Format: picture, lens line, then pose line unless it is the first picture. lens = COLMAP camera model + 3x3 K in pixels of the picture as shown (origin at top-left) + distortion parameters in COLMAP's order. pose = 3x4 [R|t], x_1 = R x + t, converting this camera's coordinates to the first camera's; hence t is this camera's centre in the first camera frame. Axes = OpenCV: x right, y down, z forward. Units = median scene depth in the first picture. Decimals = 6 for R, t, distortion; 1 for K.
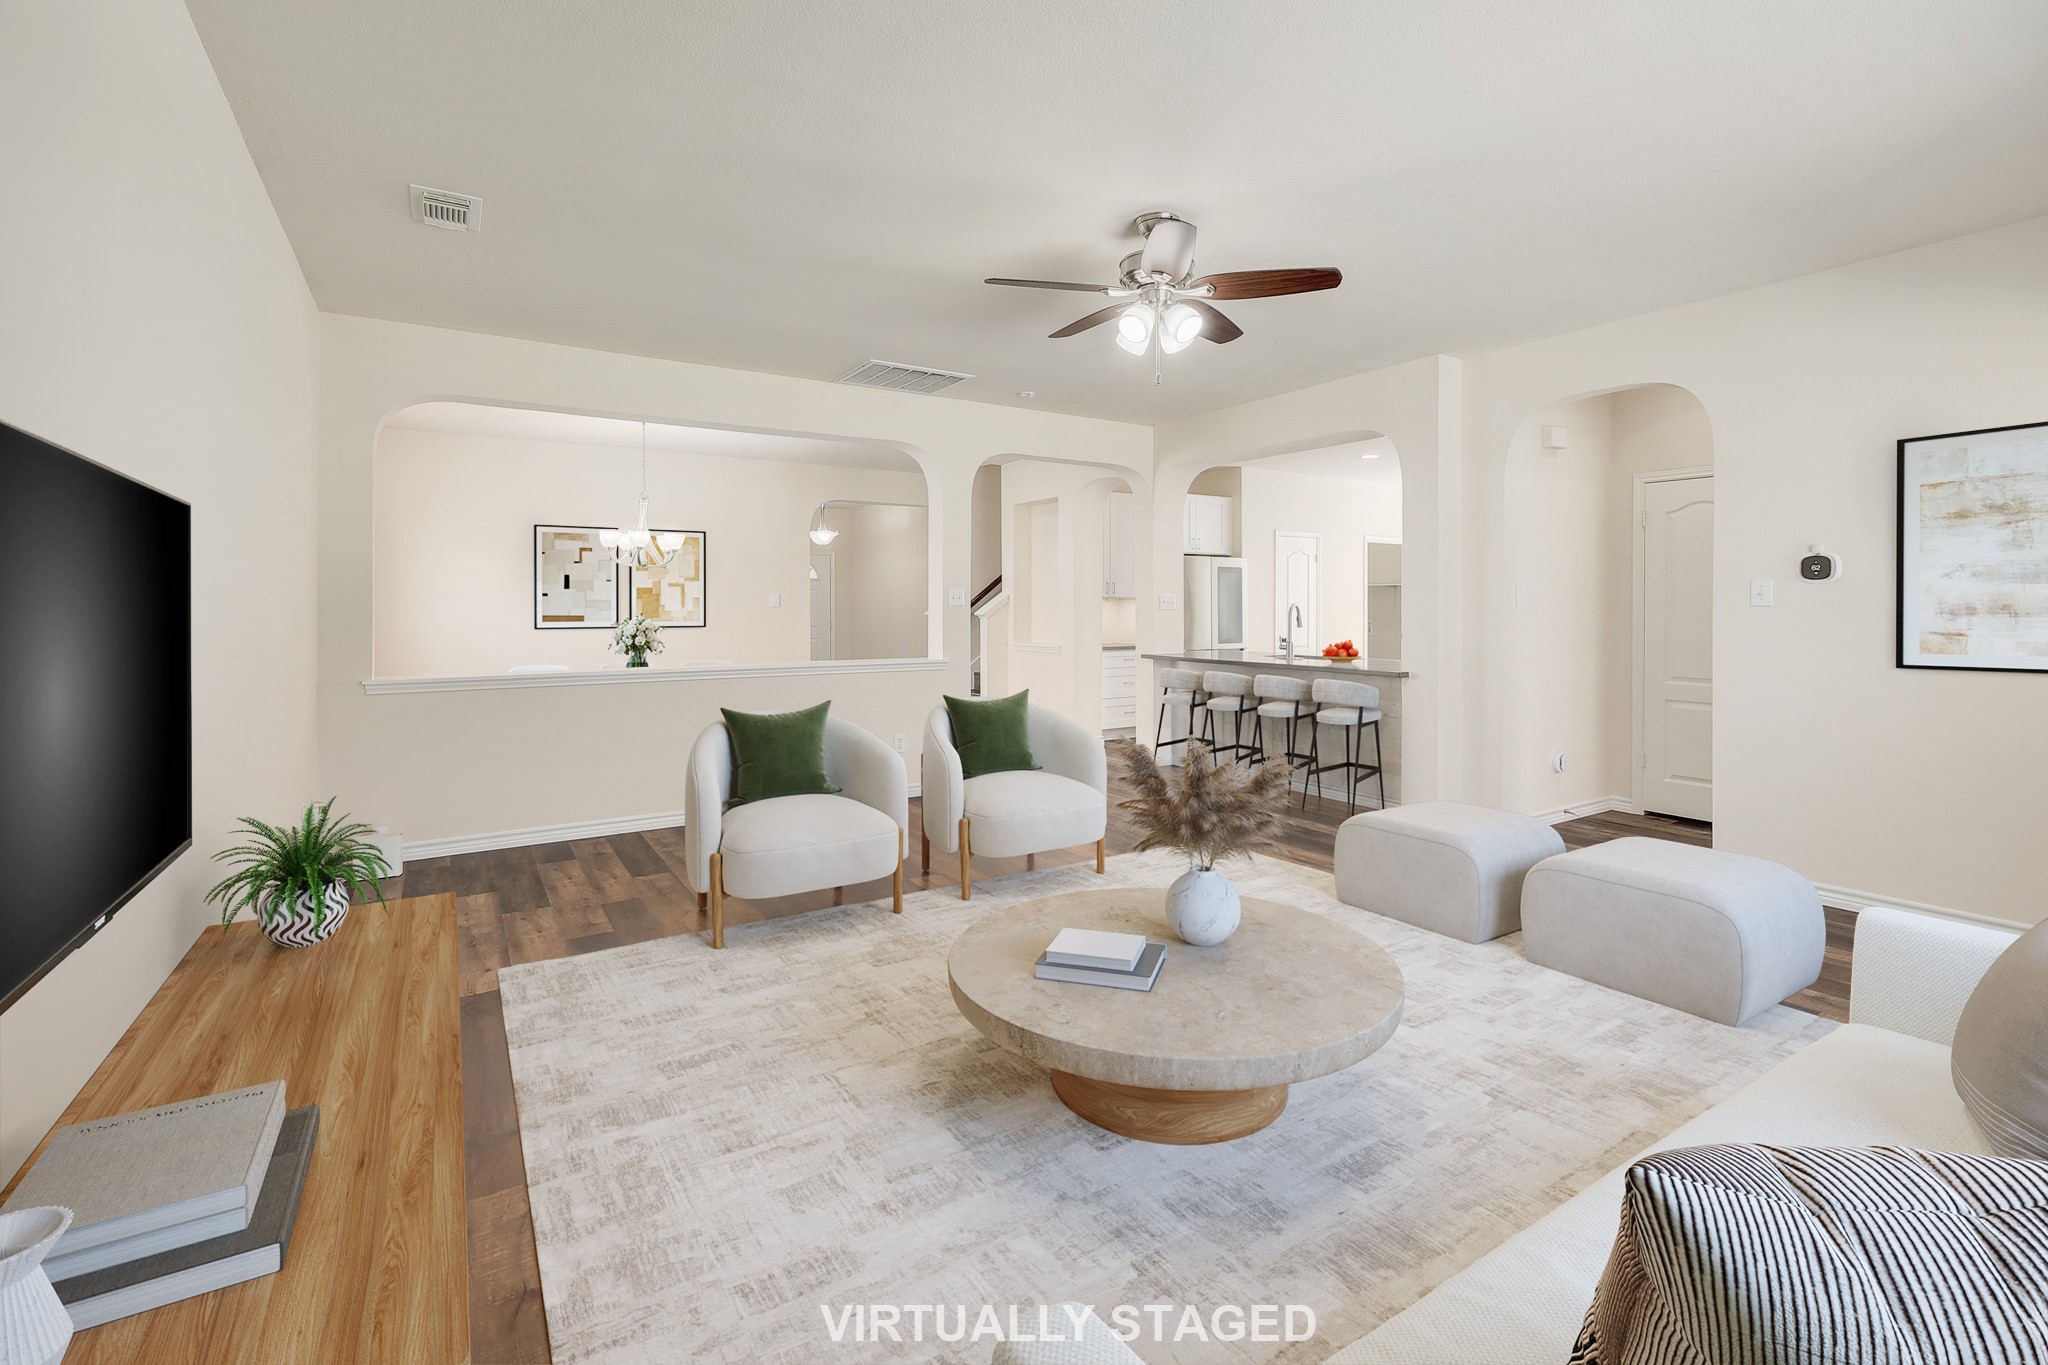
lens RADIAL K [[904.2, 0, 1022.3], [0, 904.2, 604.0], [0, 0, 1]] dist [0.000313, -0.000640]
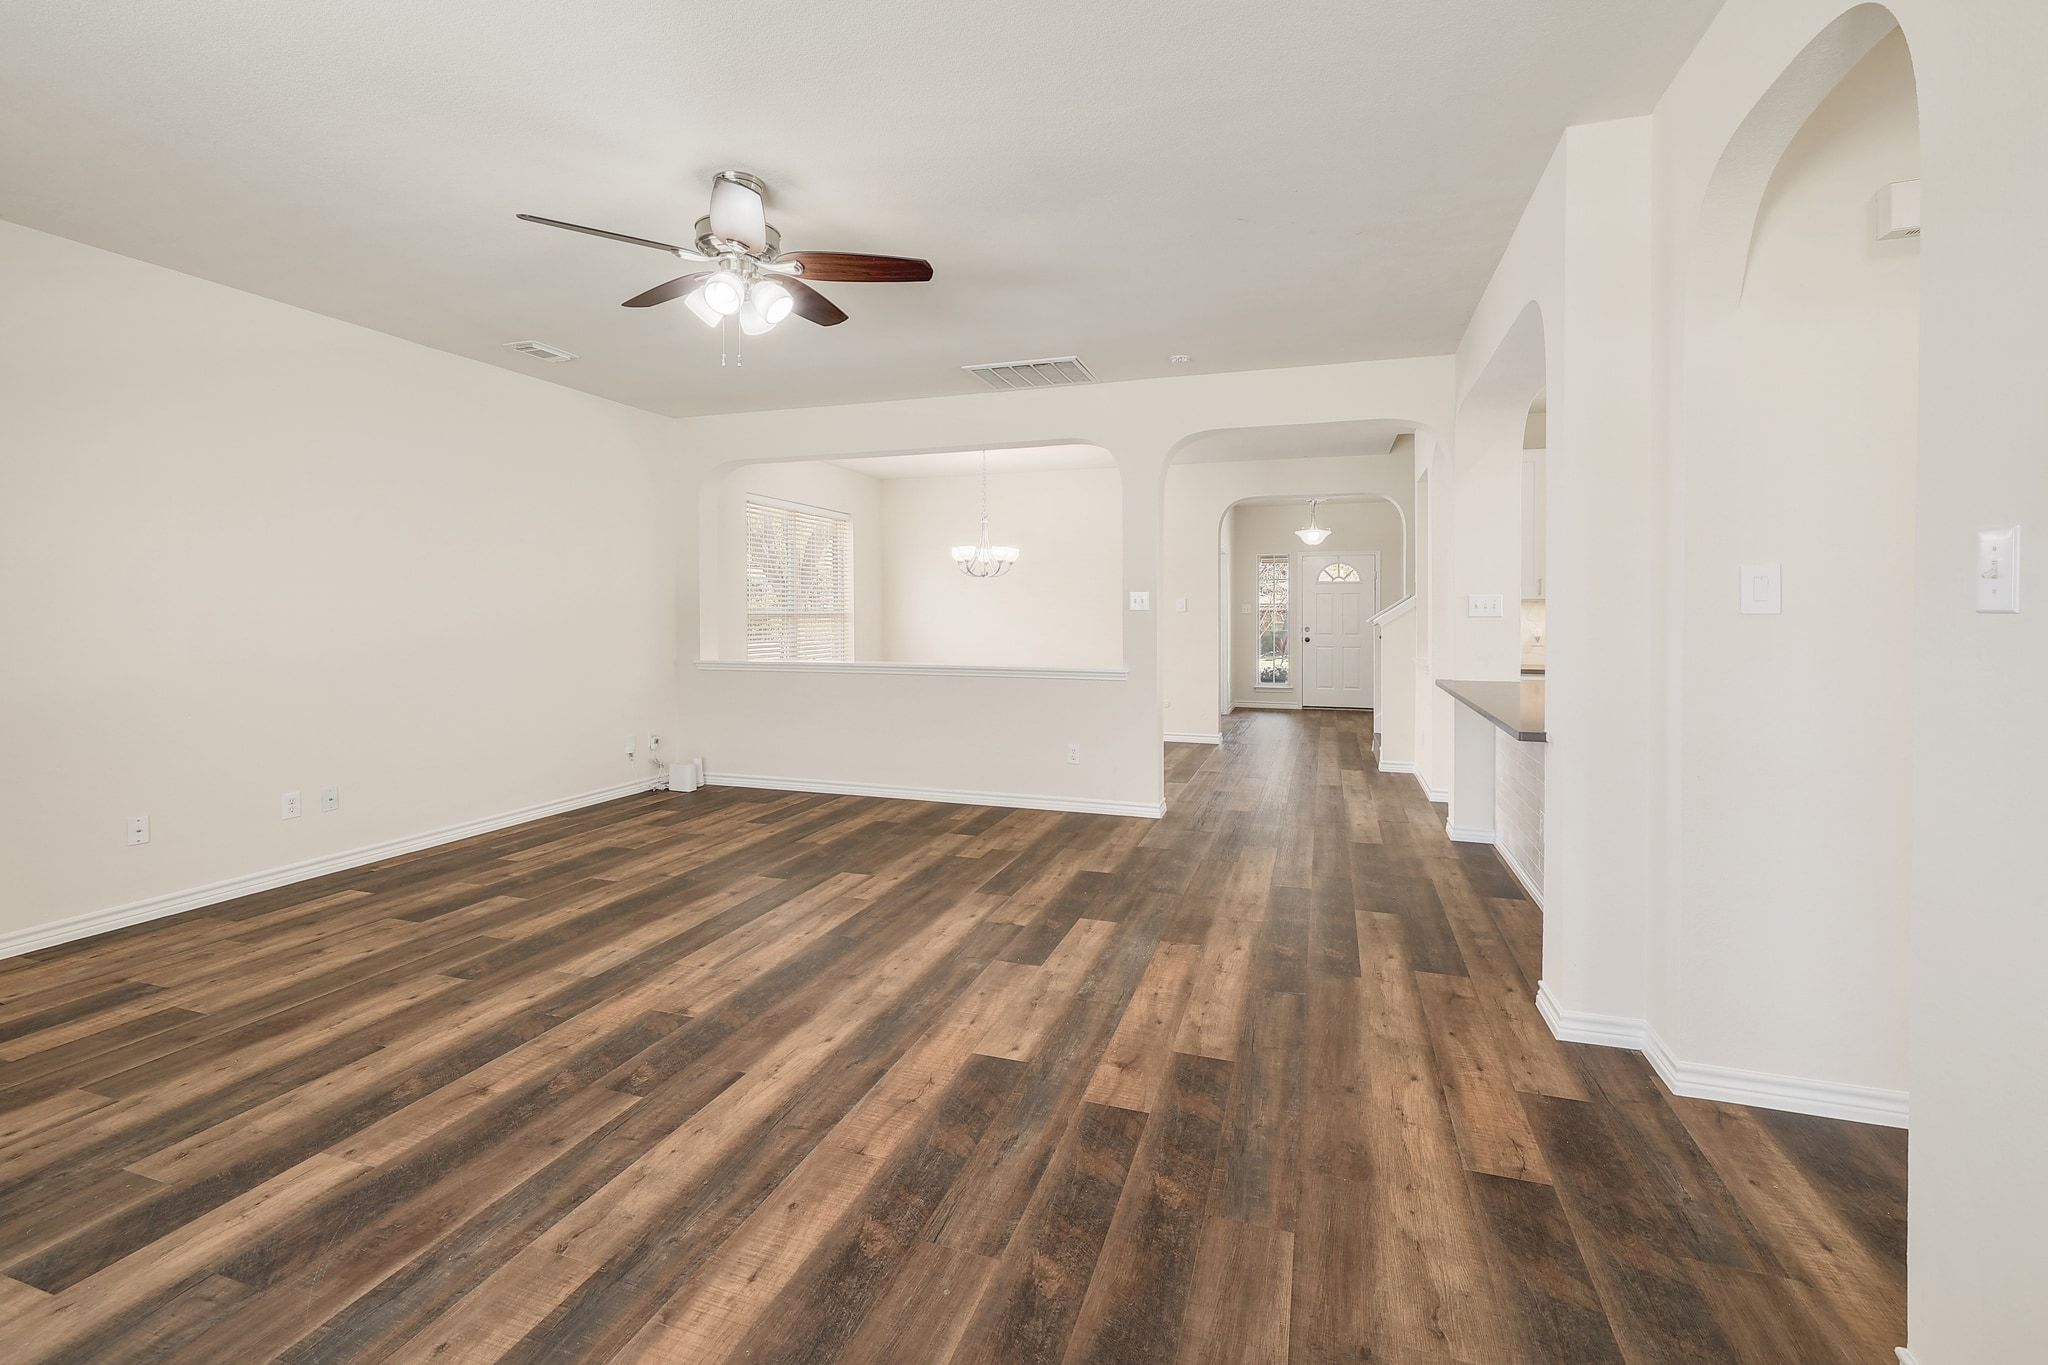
lens RADIAL K [[904.2, 0, 1022.3], [0, 904.2, 604.0], [0, 0, 1]] dist [0.000313, -0.000640]
pose [[0.623940, -0.004027, -0.781462, 0.562385], [-0.000754, 0.999983, -0.005755, 0.001672], [0.781472, 0.004180, 0.623926, 0.353199]]
